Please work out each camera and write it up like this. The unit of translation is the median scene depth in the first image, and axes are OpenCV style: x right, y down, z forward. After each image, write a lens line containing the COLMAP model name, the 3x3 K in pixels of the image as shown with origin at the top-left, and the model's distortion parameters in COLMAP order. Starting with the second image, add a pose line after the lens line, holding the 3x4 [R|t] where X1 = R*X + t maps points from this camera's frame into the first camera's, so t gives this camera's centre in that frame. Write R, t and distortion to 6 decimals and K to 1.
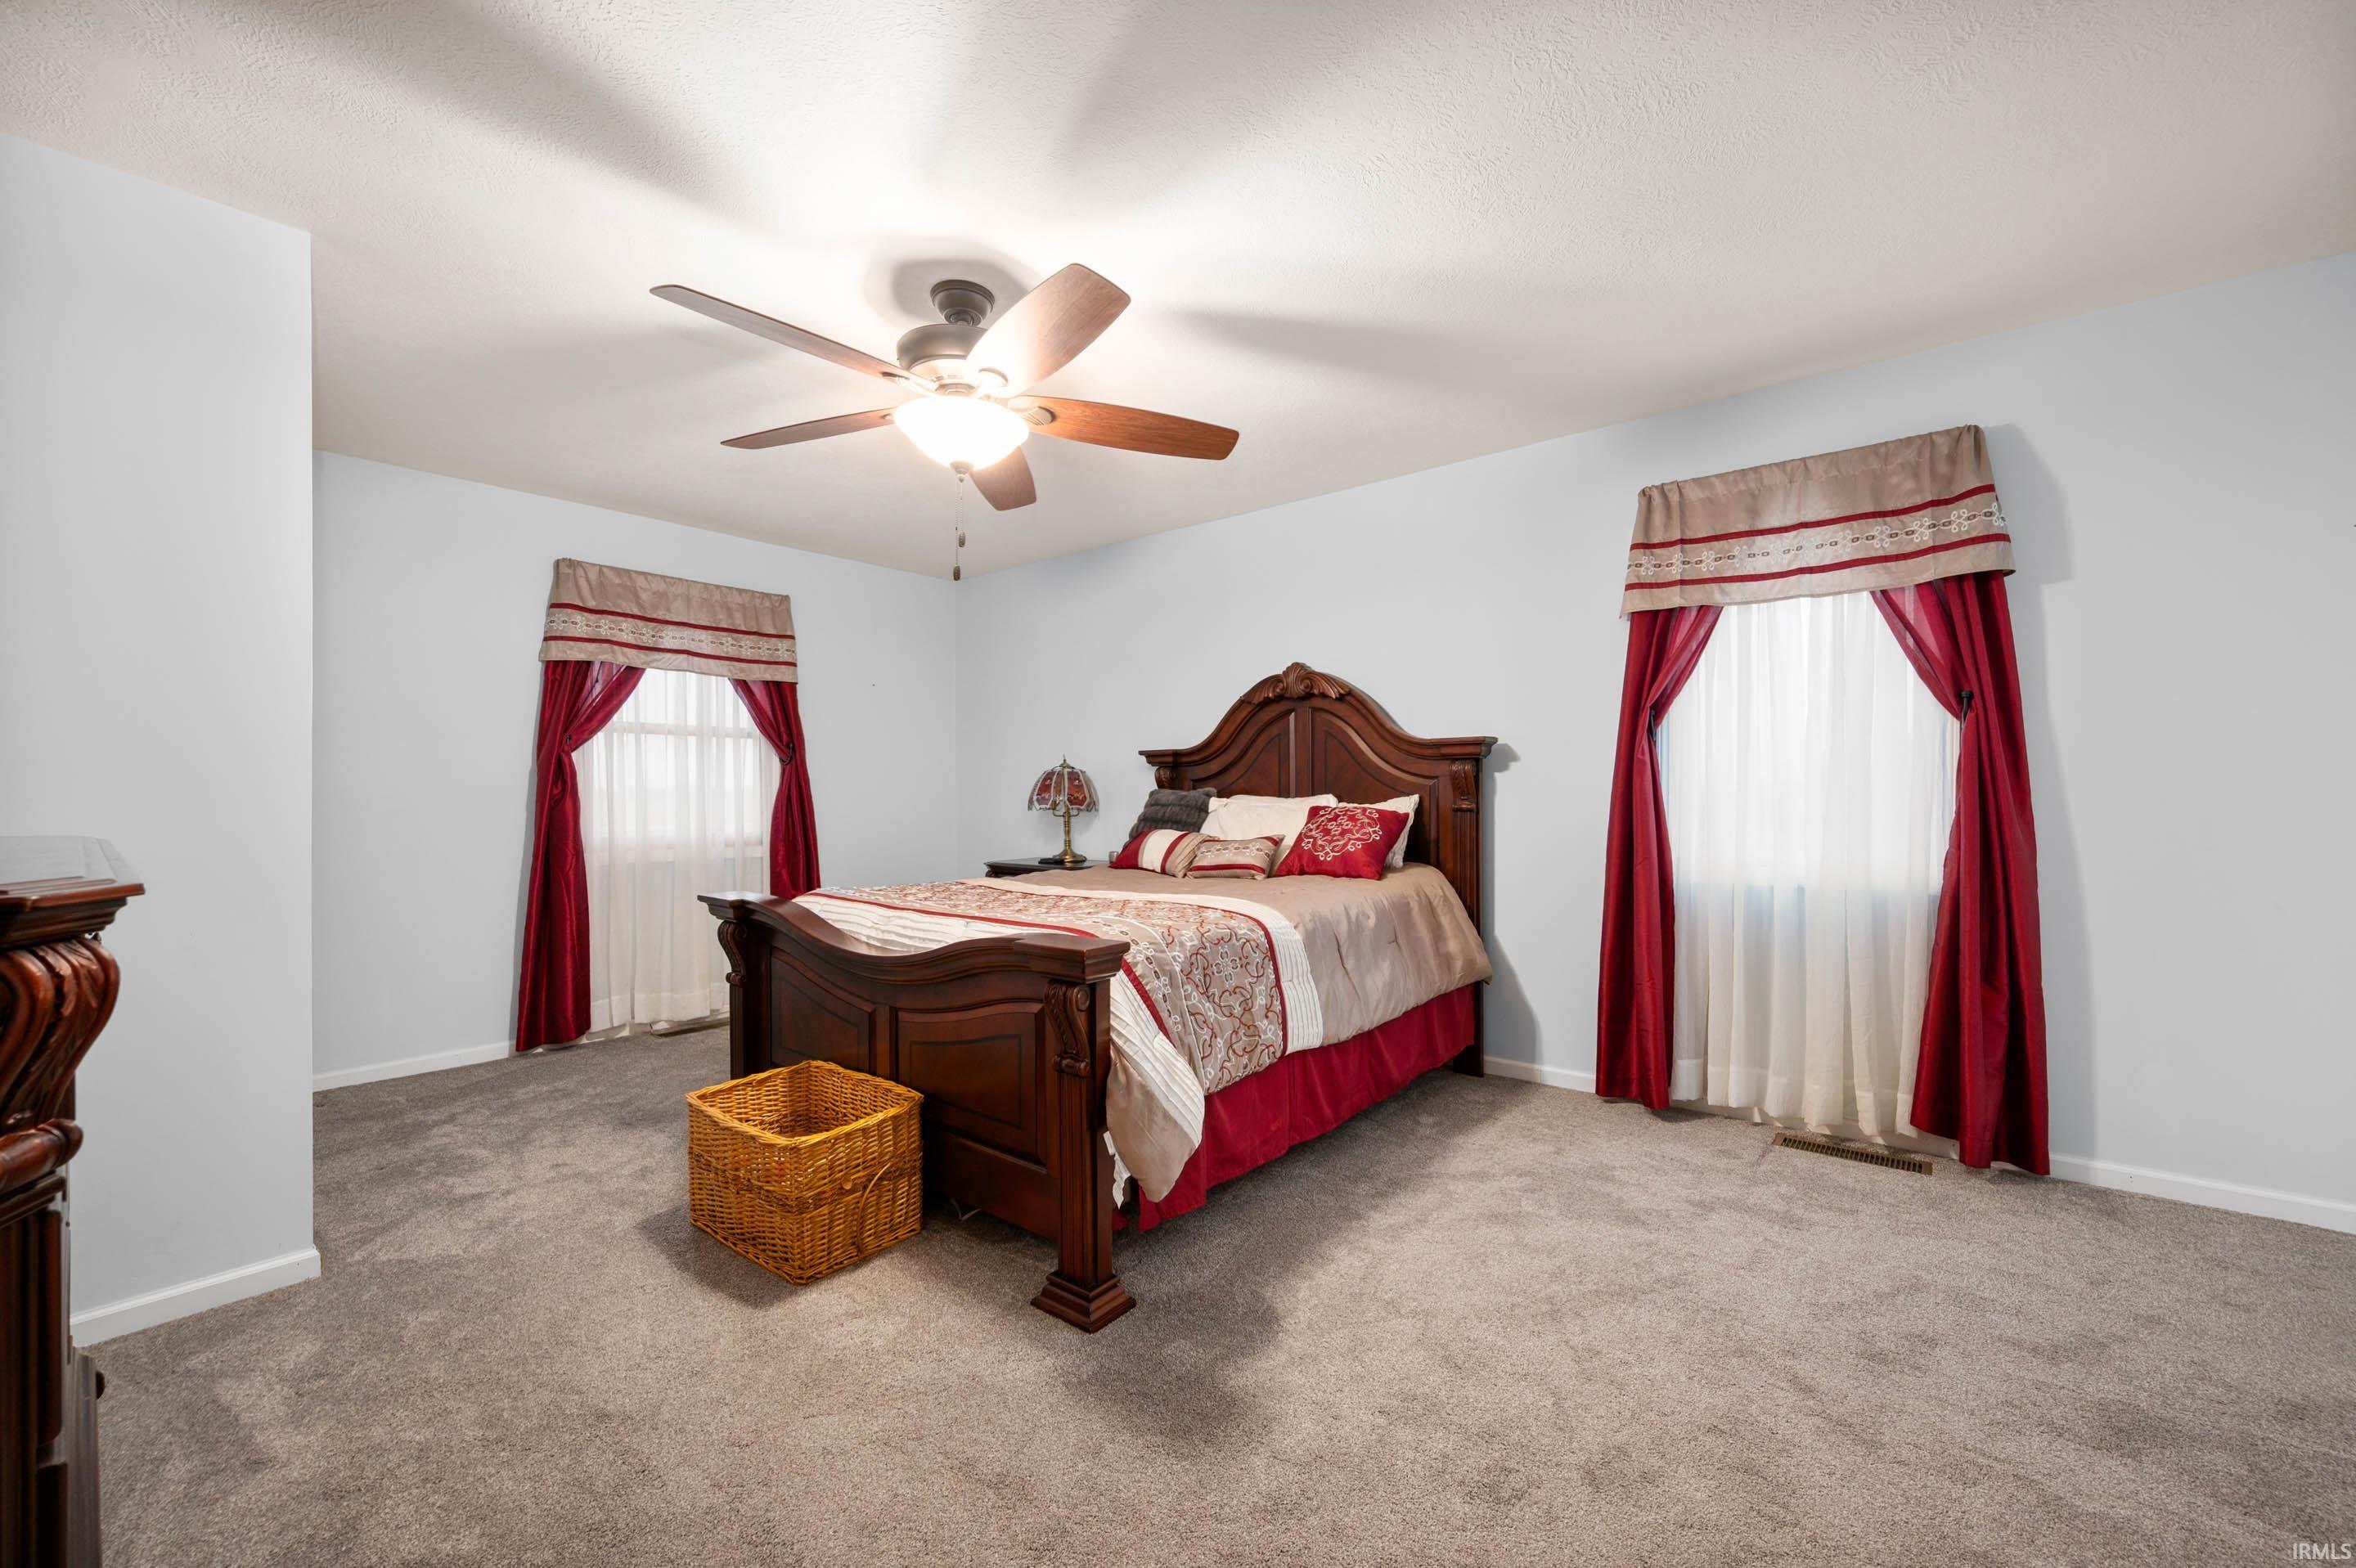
lens RADIAL K [[943.7, 0, 1178.0], [0, 943.7, 784.0], [0, 0, 1]] dist [-0.000381, -0.000116]
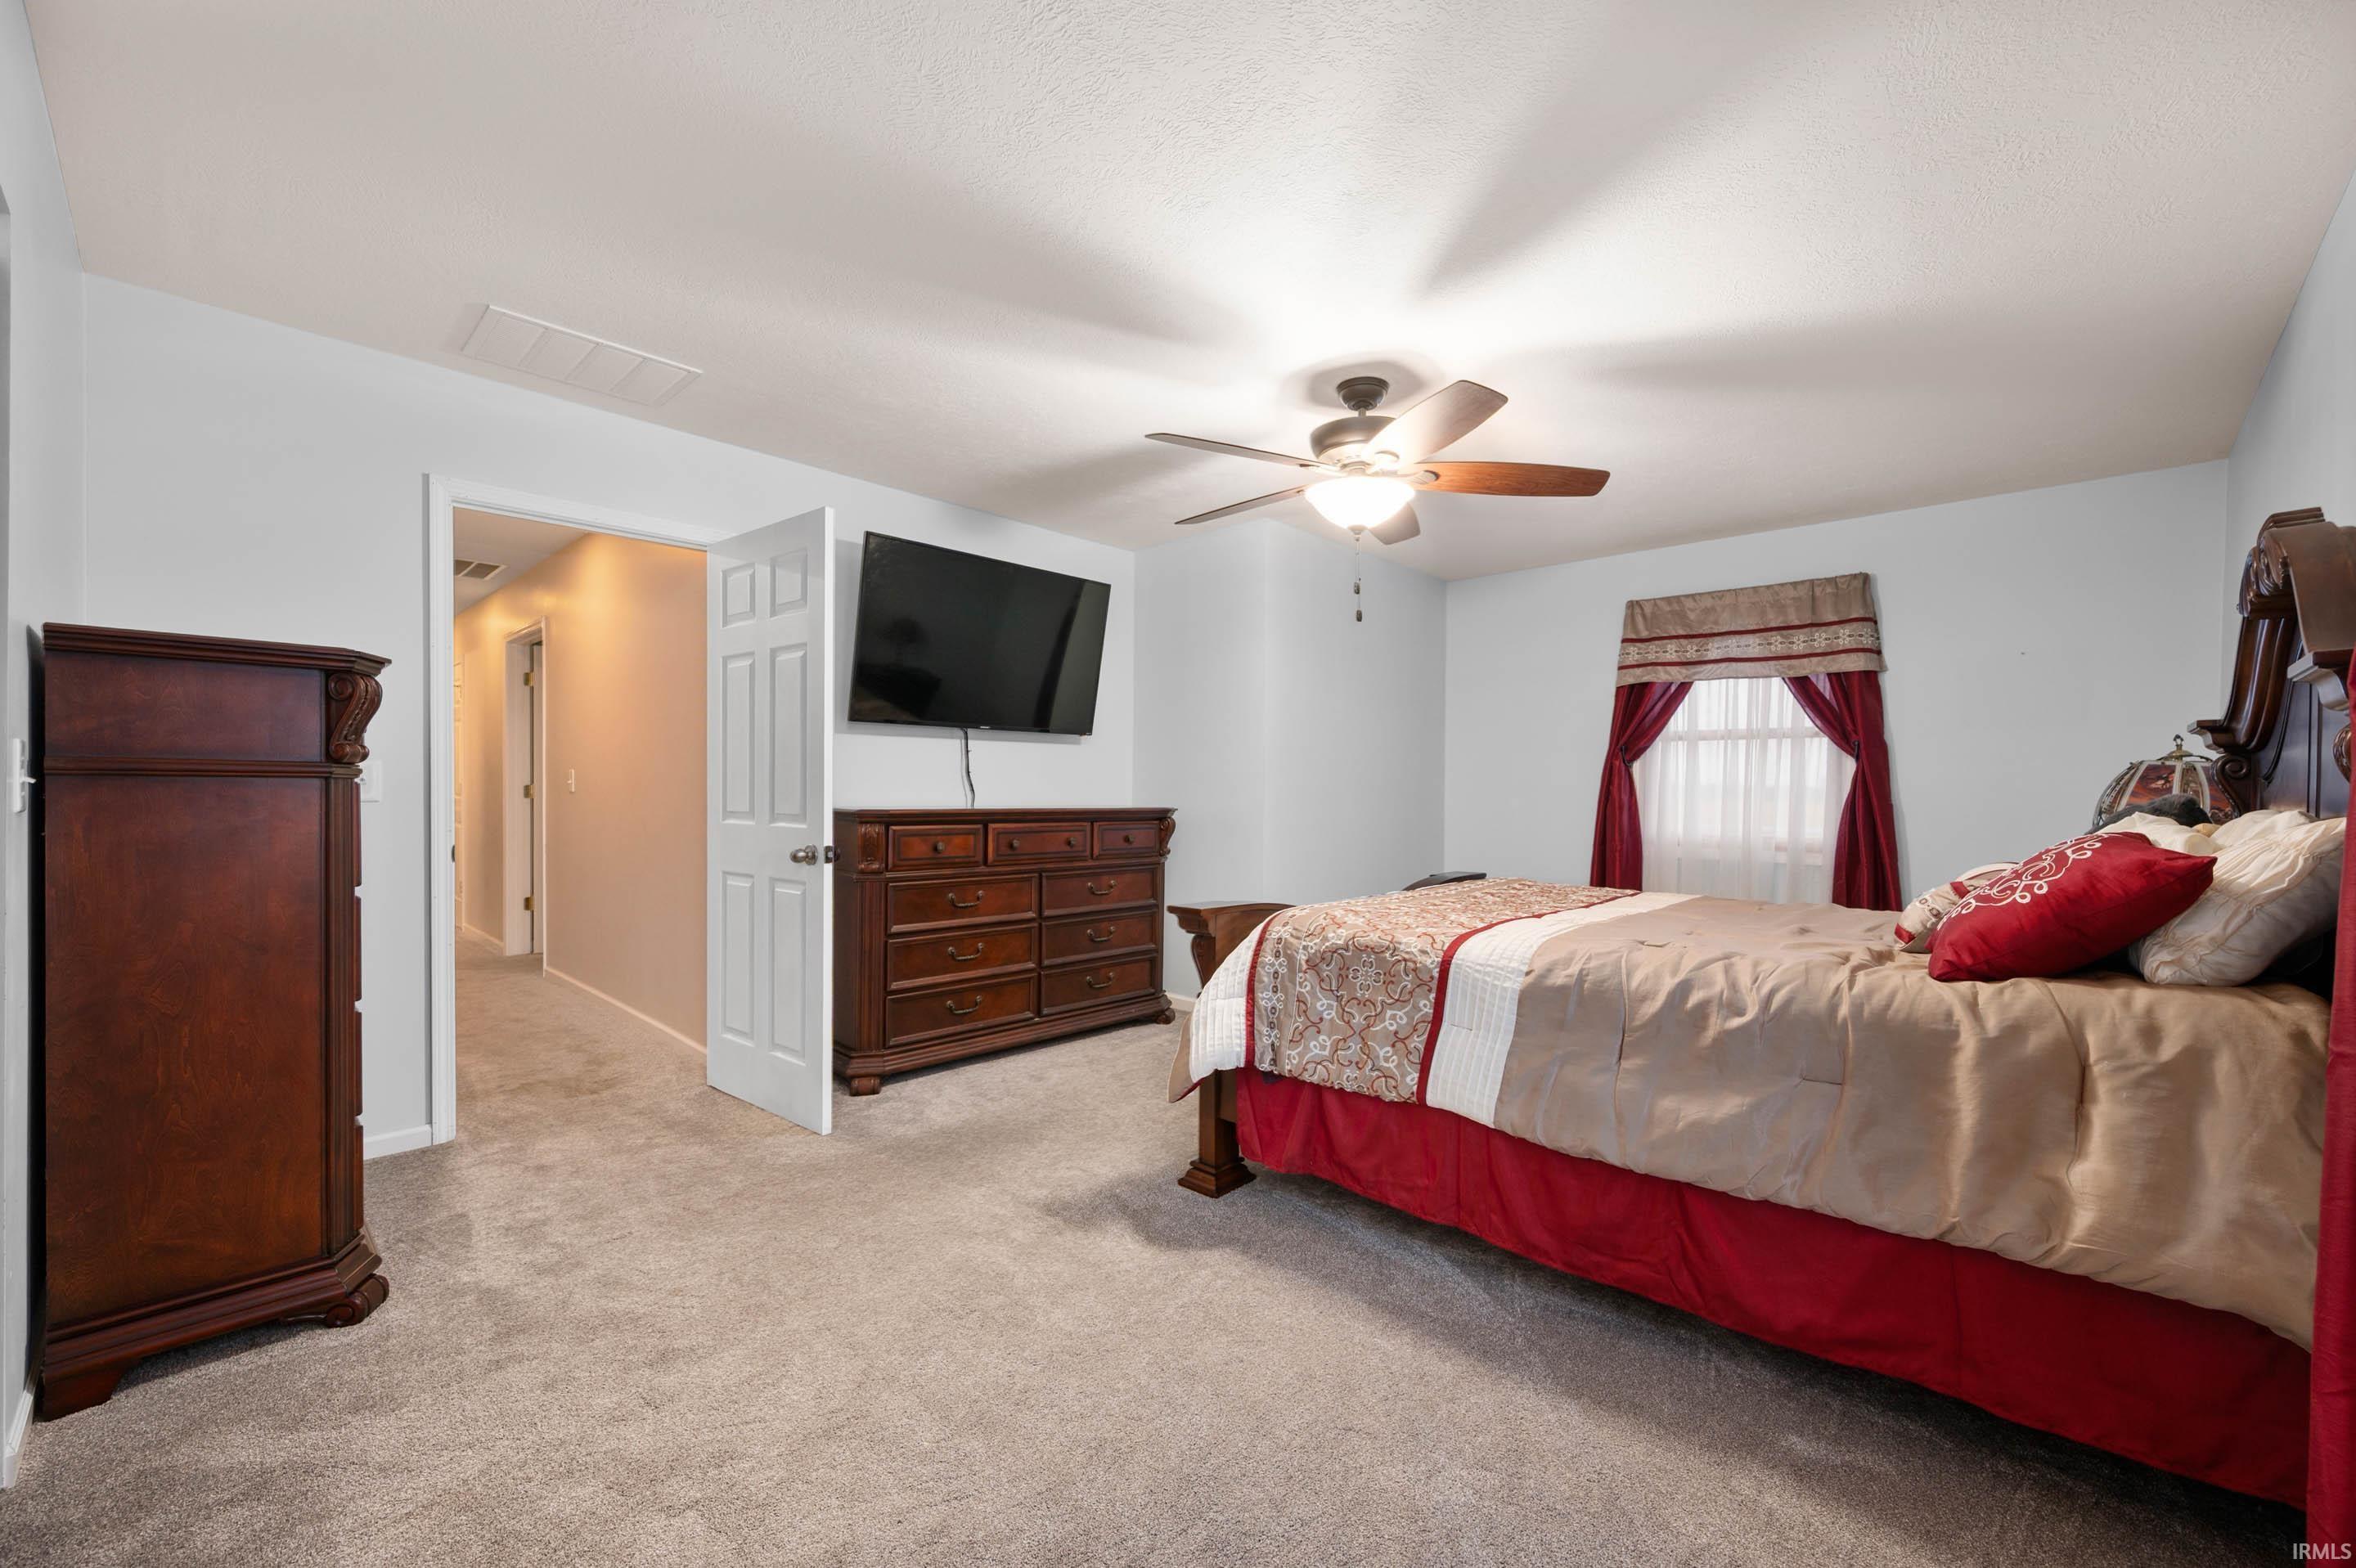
lens RADIAL K [[943.7, 0, 1178.0], [0, 943.7, 784.0], [0, 0, 1]] dist [-0.000381, -0.000116]
pose [[-0.077100, -0.001621, -0.997022, 0.583176], [0.001086, 0.999998, -0.001710, -0.002175], [0.997023, -0.001214, -0.077098, 0.495718]]
